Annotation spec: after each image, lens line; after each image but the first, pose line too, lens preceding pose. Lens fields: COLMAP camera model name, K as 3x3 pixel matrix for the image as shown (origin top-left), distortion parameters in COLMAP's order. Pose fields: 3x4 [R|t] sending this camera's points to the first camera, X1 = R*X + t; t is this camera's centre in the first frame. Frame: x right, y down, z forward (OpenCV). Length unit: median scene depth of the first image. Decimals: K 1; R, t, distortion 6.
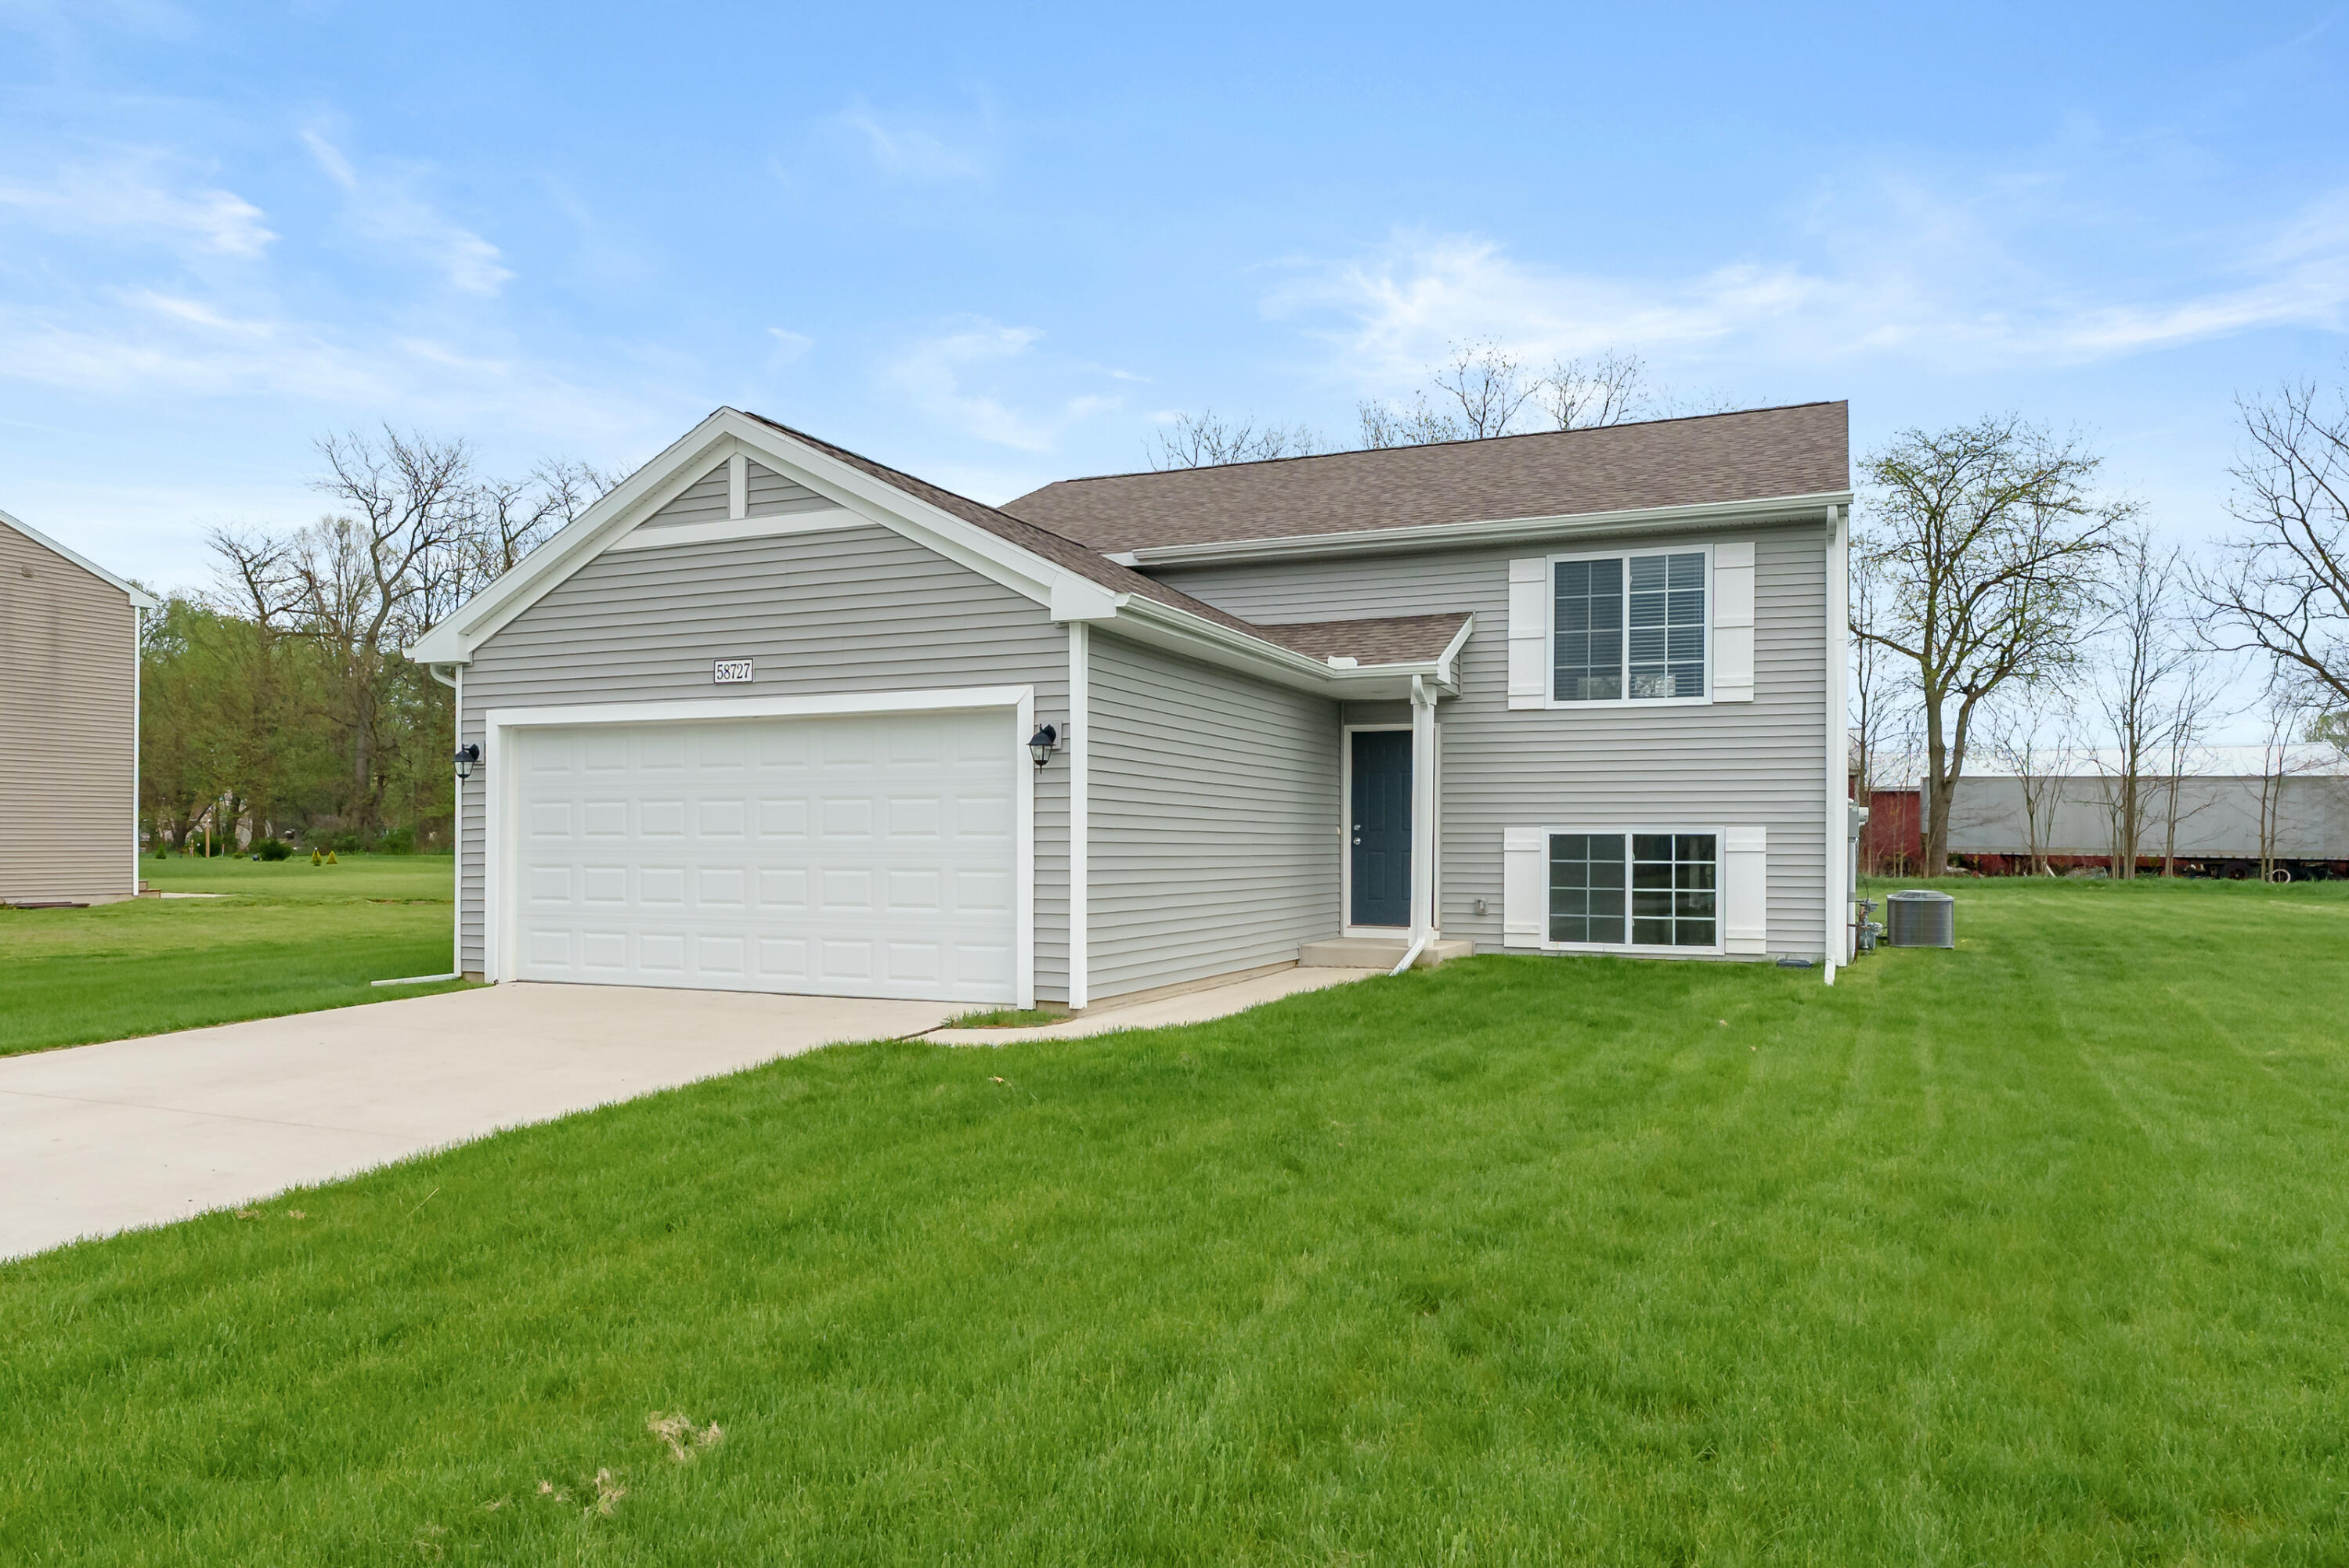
lens RADIAL K [[1431.6, 0, 1174.5], [0, 1431.6, 784.0], [0, 0, 1]] dist [-0.002389, 0.000228]
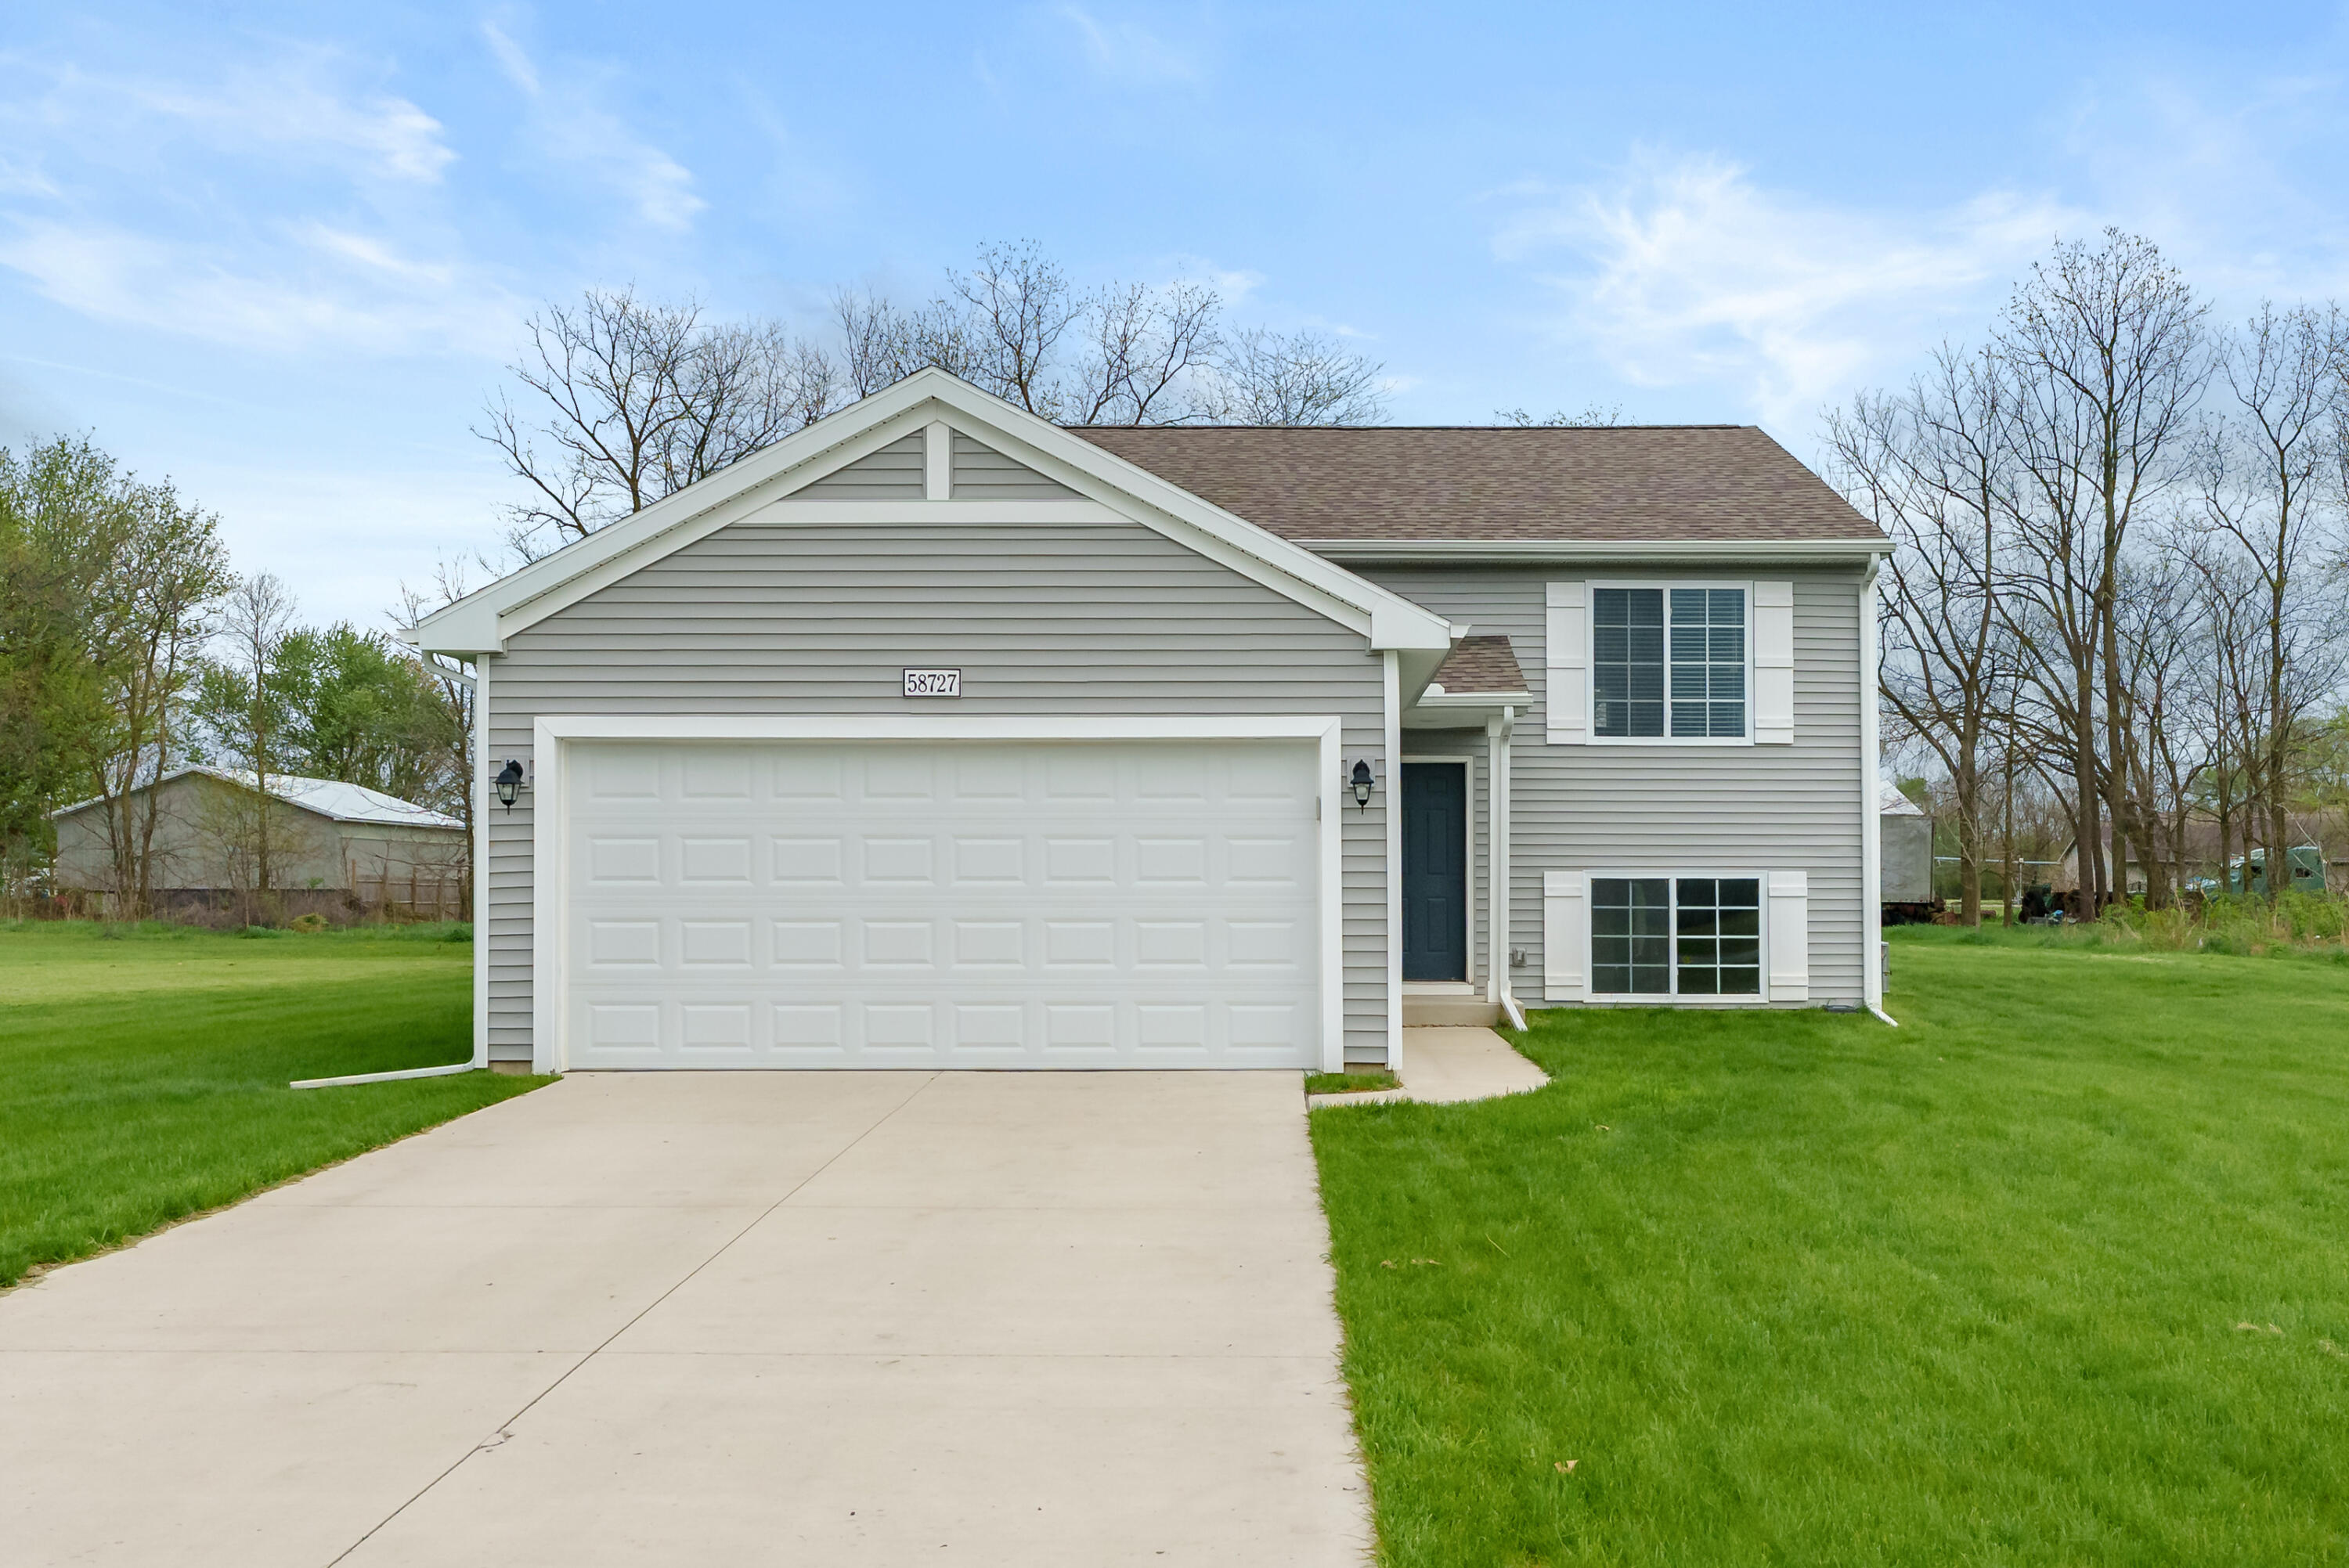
lens RADIAL K [[1932.9, 0, 1174.5], [0, 1932.9, 784.0], [0, 0, 1]] dist [0.008810, 0.005548]
pose [[0.927687, 0.018500, 0.372901, -0.474853], [-0.014212, 0.999798, -0.014245, -0.005023], [-0.373089, 0.007916, 0.927762, -0.073488]]
